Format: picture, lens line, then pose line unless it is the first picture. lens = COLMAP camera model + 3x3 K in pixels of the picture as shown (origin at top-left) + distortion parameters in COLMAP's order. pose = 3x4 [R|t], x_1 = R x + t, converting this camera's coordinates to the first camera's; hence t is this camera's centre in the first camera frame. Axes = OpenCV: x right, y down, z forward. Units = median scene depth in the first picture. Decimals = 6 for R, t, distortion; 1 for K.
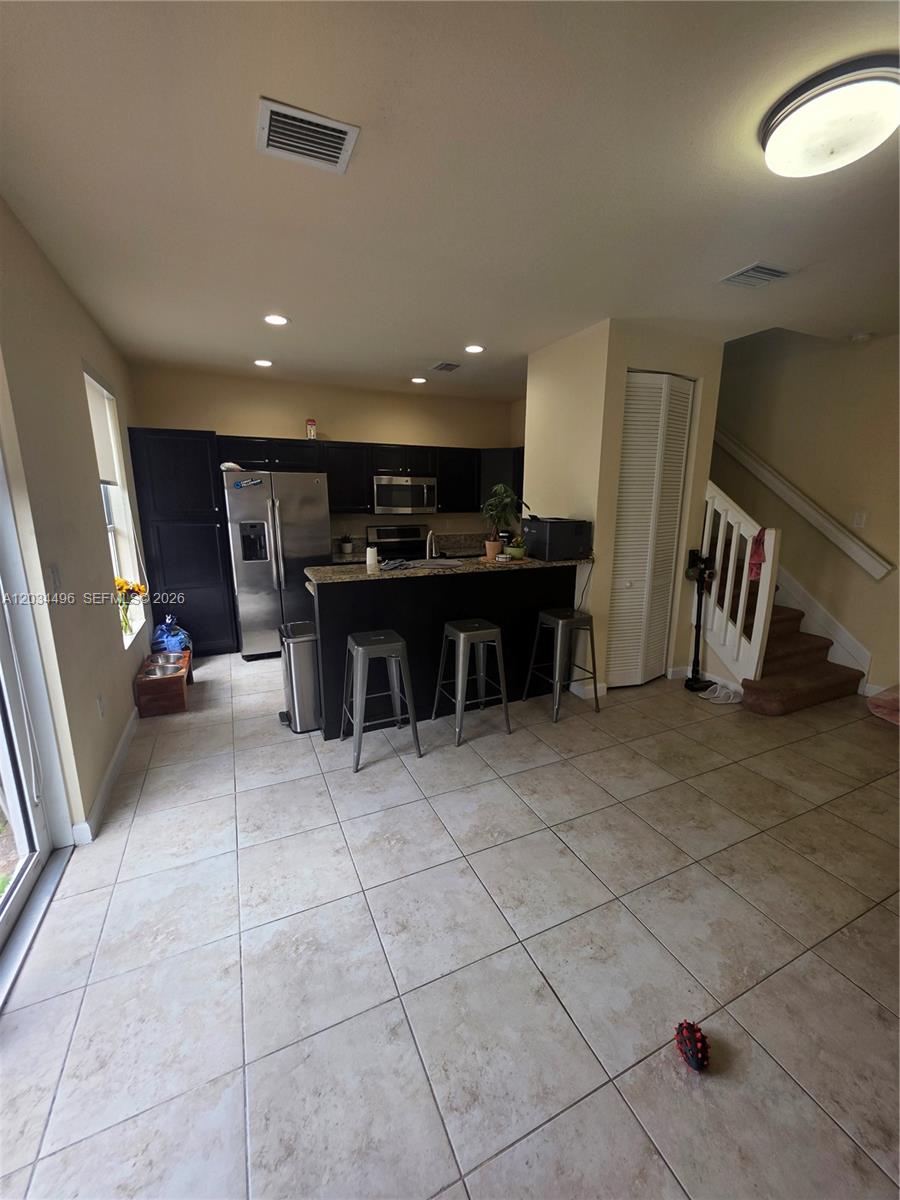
lens RADIAL K [[477.9, 0, 453.9], [0, 477.9, 599.6], [0, 0, 1]] dist [0.002837, -0.000407]
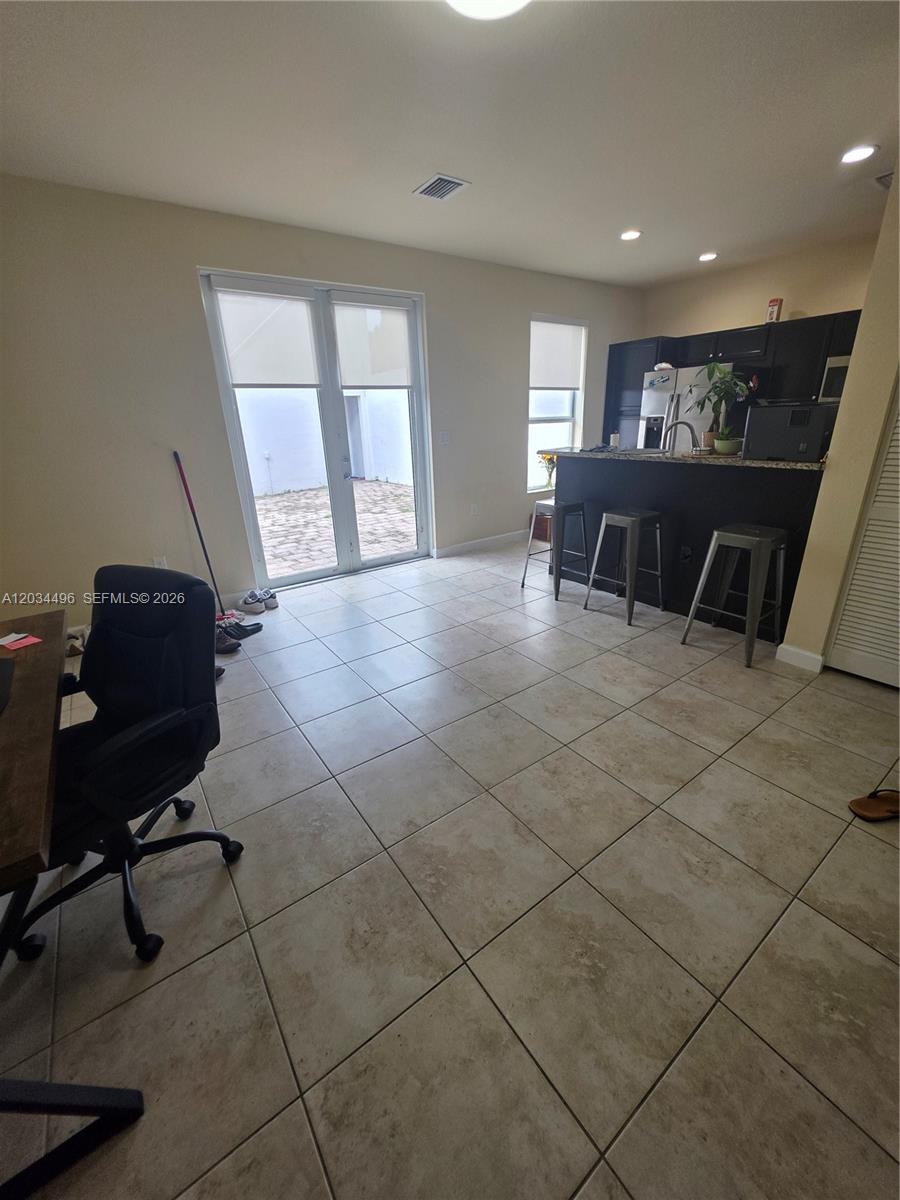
lens RADIAL K [[477.9, 0, 453.9], [0, 477.9, 599.6], [0, 0, 1]] dist [0.002837, -0.000407]
pose [[0.186026, 0.342888, -0.920773, 1.041434], [-0.177393, 0.933451, 0.311770, -0.026799], [0.966399, 0.105341, 0.234472, 0.410904]]
